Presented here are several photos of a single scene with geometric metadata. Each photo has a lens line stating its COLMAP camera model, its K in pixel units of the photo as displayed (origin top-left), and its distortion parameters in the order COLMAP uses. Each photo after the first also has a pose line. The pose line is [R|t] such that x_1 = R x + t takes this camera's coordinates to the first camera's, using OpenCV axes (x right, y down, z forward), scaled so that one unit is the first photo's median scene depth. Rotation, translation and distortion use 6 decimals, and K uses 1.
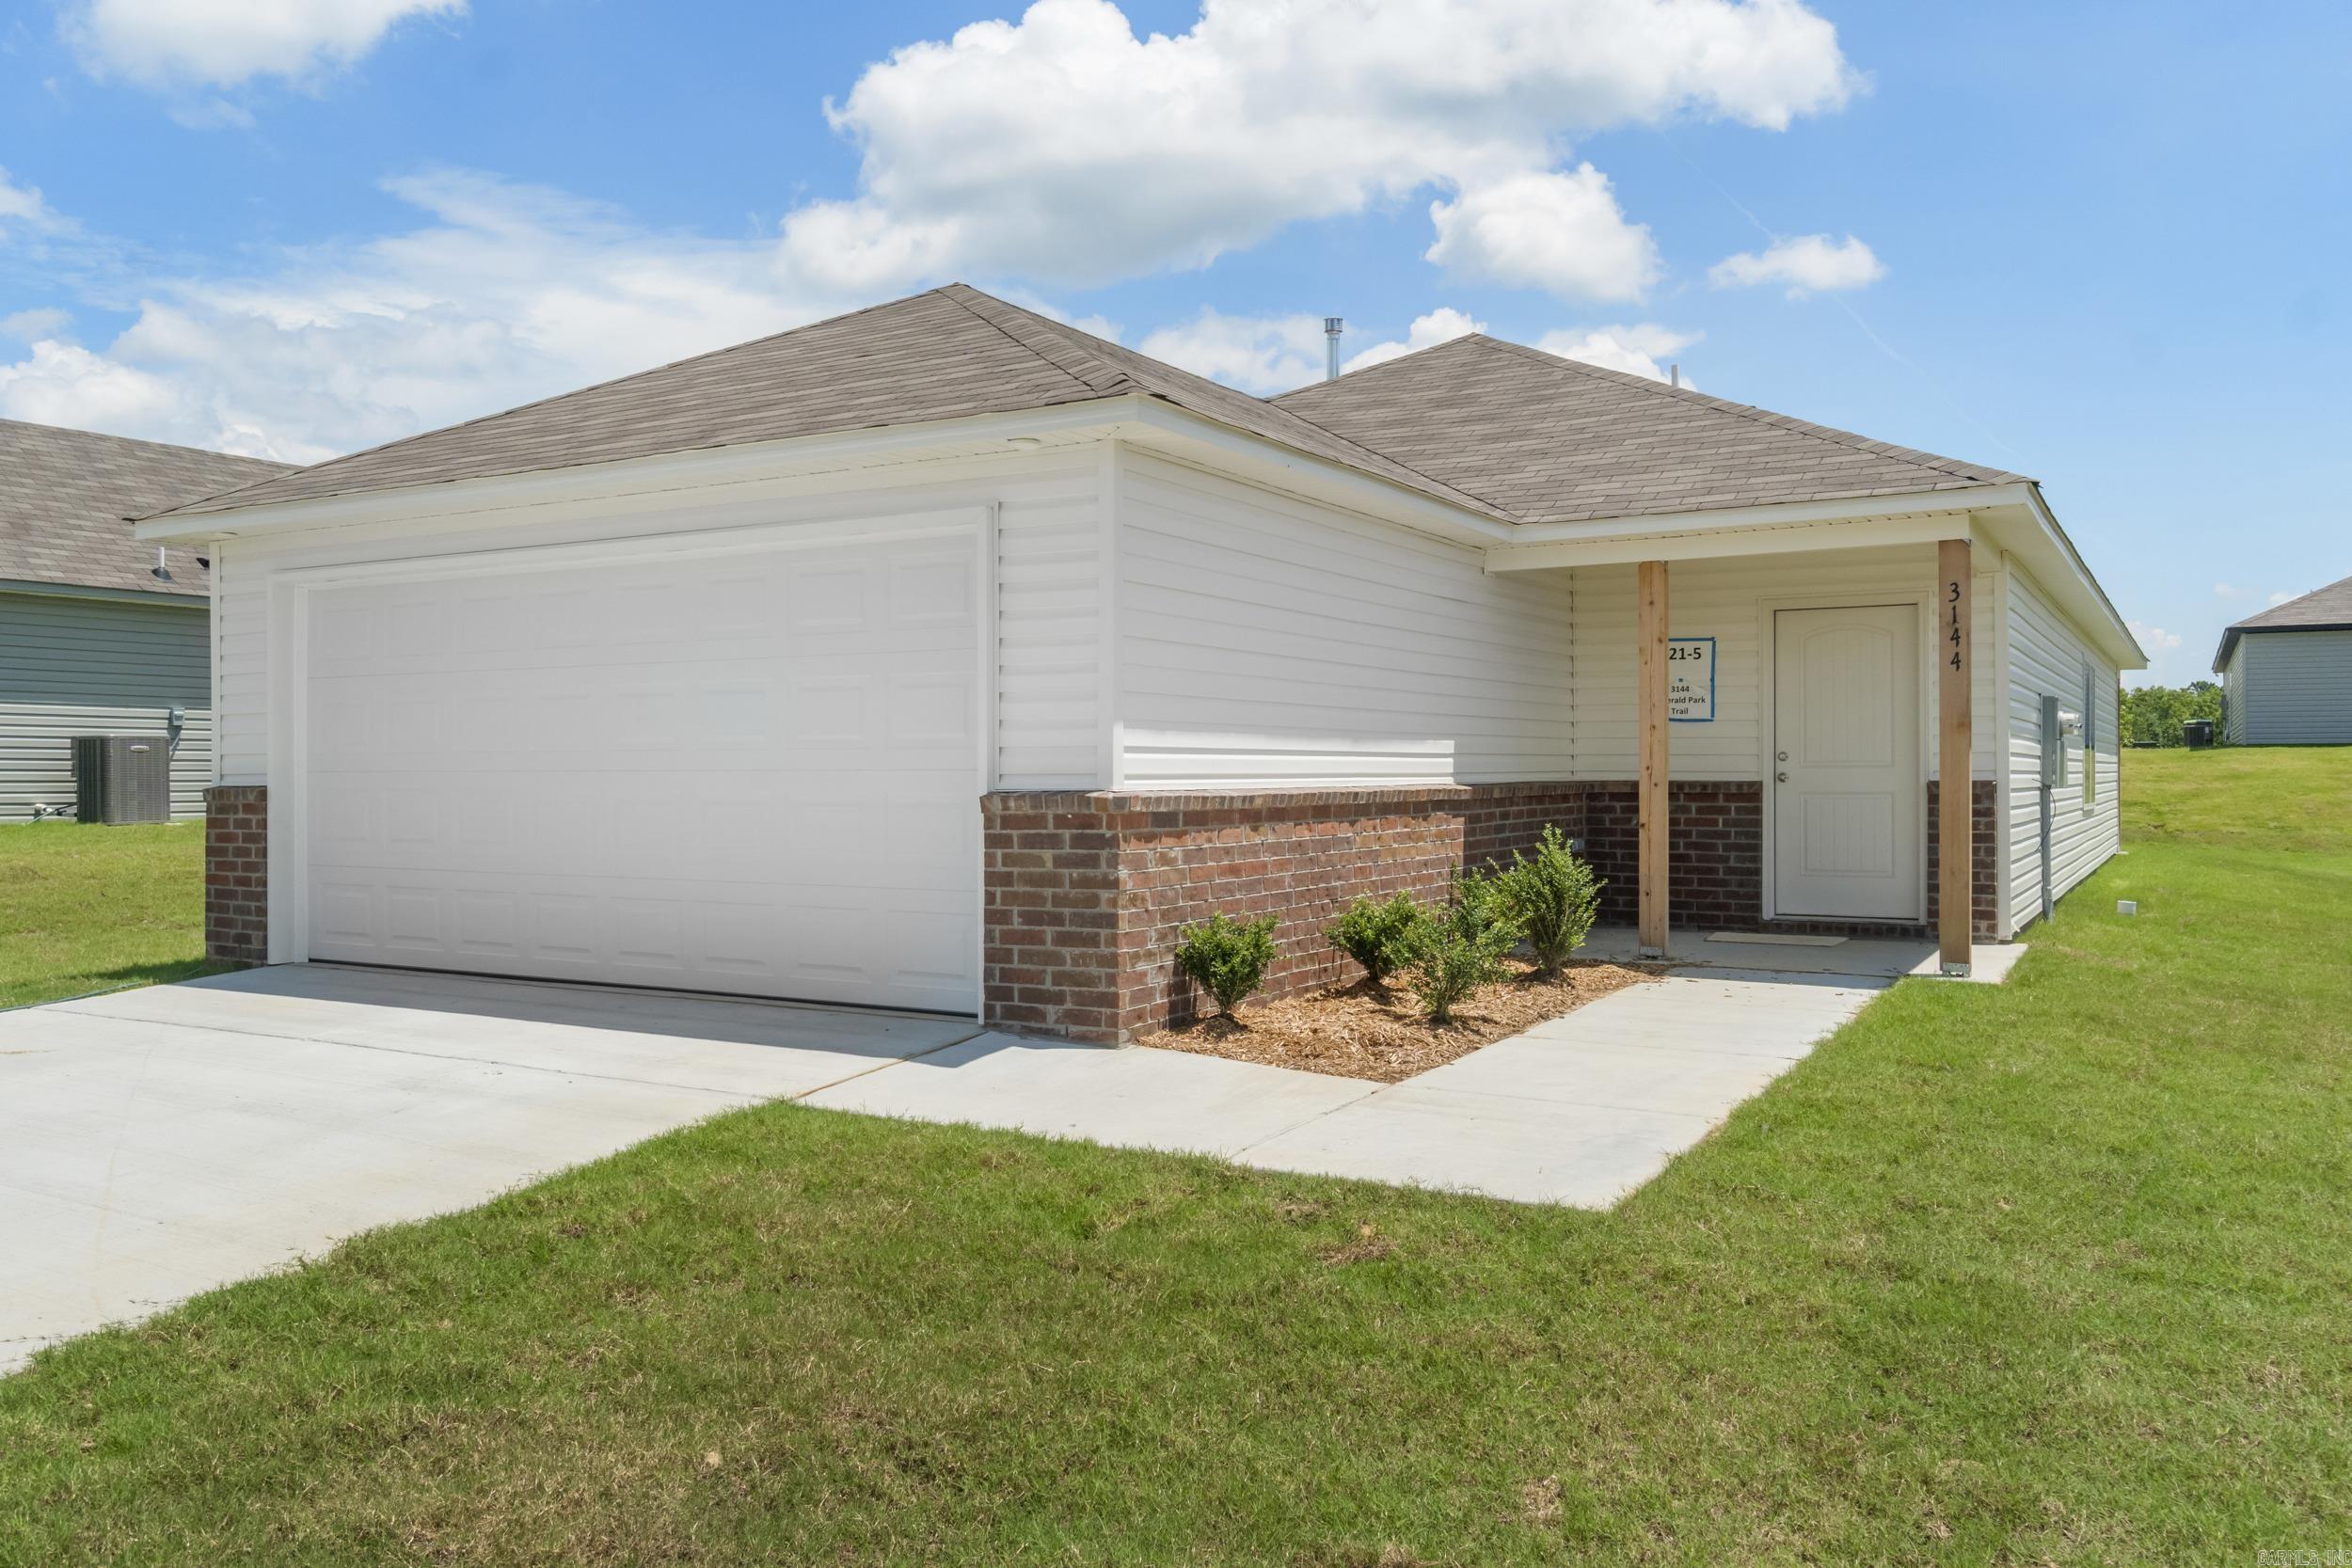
lens RADIAL K [[1865.2, 0, 1106.4], [0, 1865.2, 777.4], [0, 0, 1]] dist [-0.001495, -0.000801]
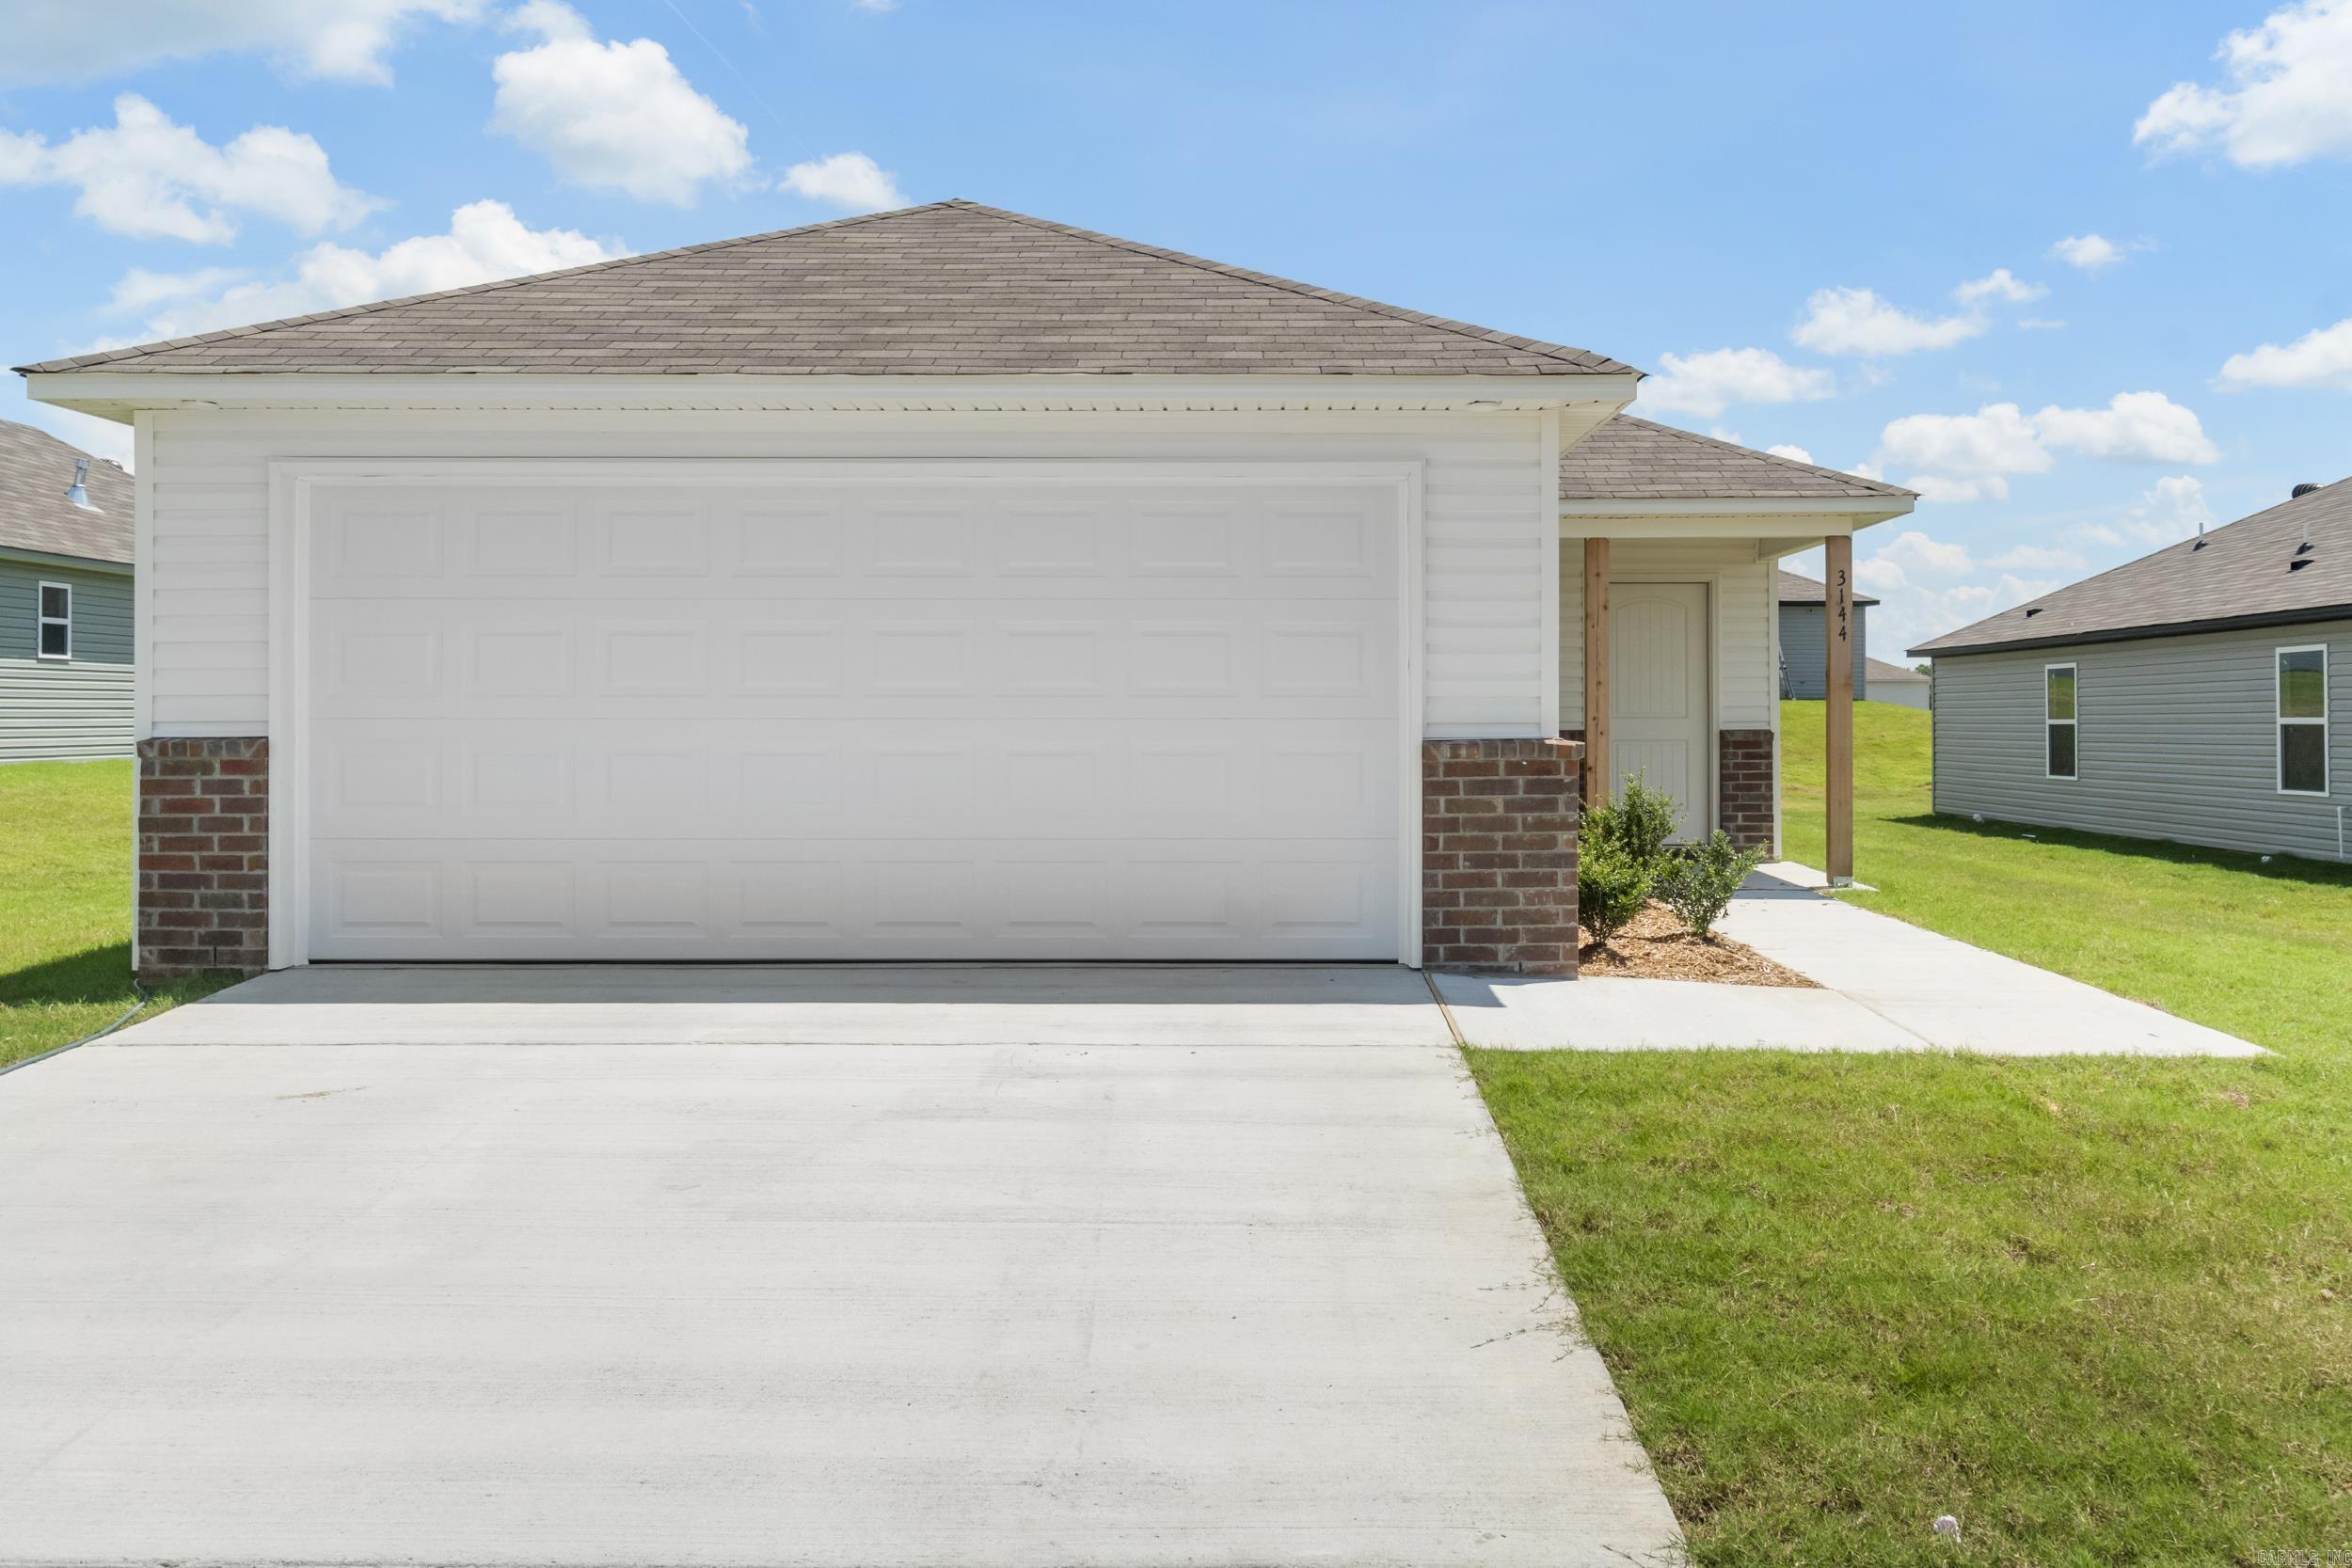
lens RADIAL K [[1865.2, 0, 1197.1], [0, 1865.2, 709.5], [0, 0, 1]] dist [-0.001495, -0.000801]
pose [[0.846497, 0.003554, 0.532382, -0.717752], [-0.000323, 0.999981, -0.006162, -0.002844], [-0.532394, 0.005044, 0.846482, 0.199411]]
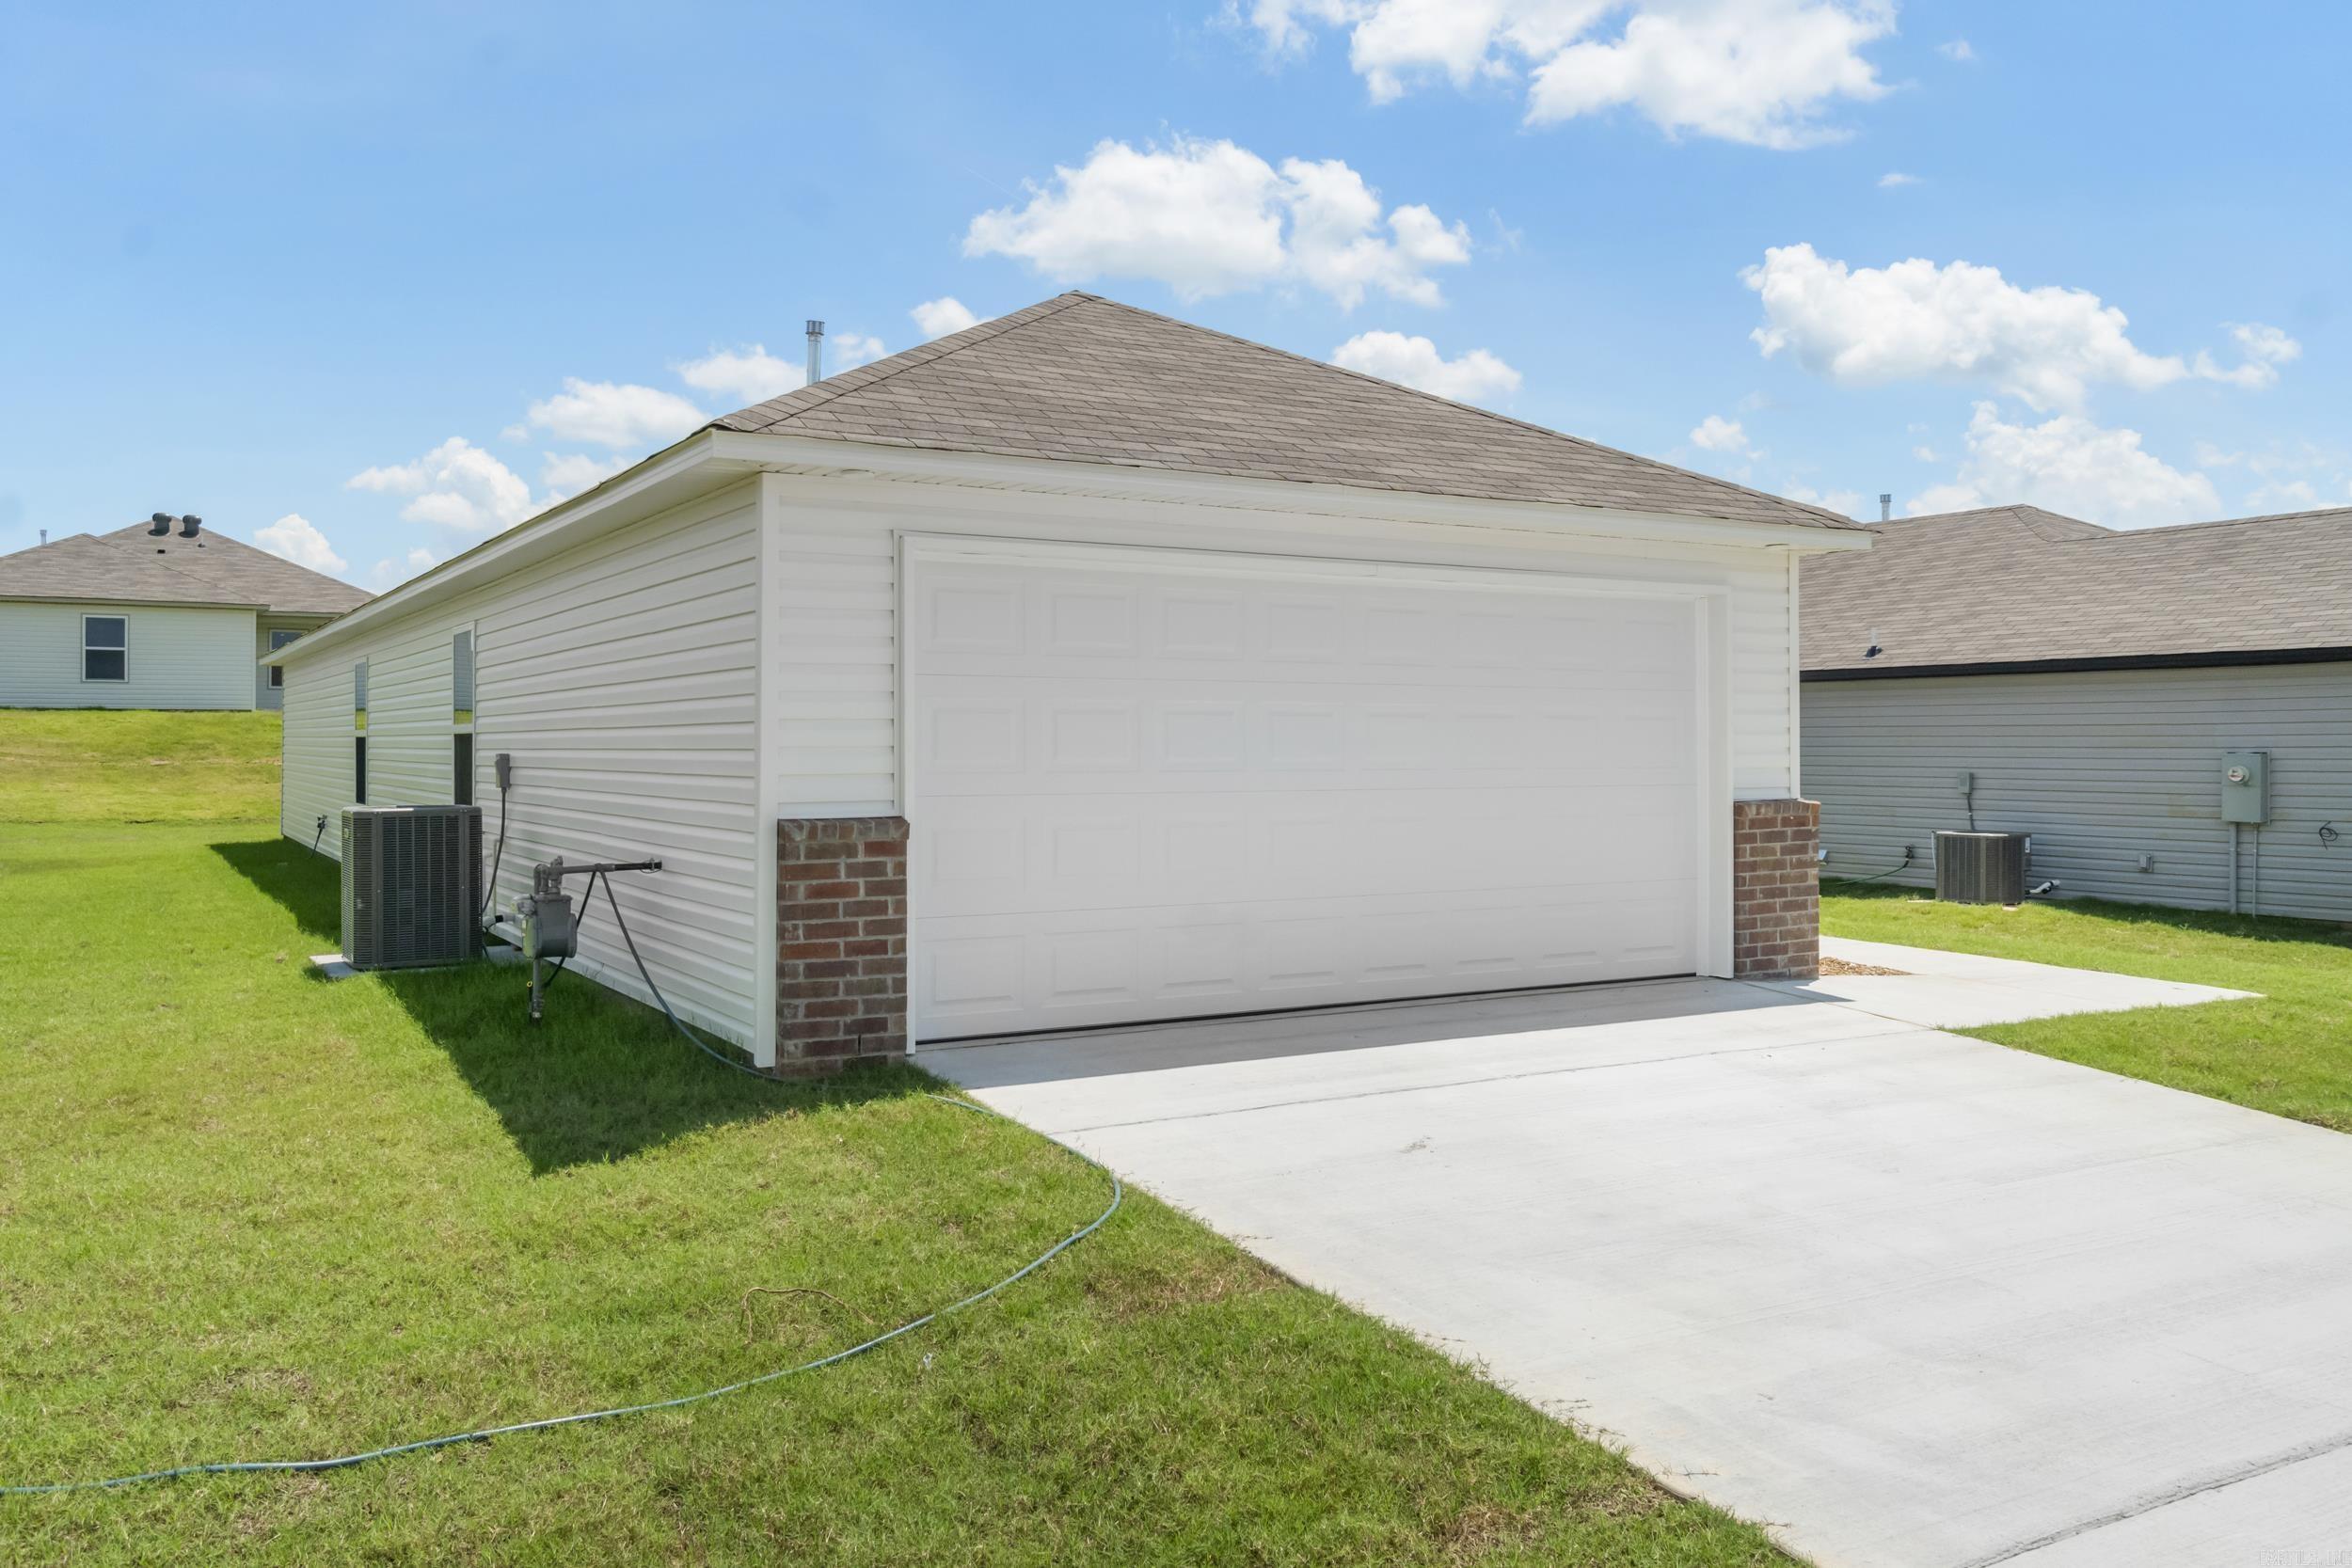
lens RADIAL K [[1865.2, 0, 1162.9], [0, 1865.2, 760.0], [0, 0, 1]] dist [-0.001495, -0.000801]
pose [[0.458486, -0.000425, 0.888701, -1.434223], [0.006166, 0.999977, -0.002702, -0.021025], [-0.888680, 0.006718, 0.458478, 0.755985]]
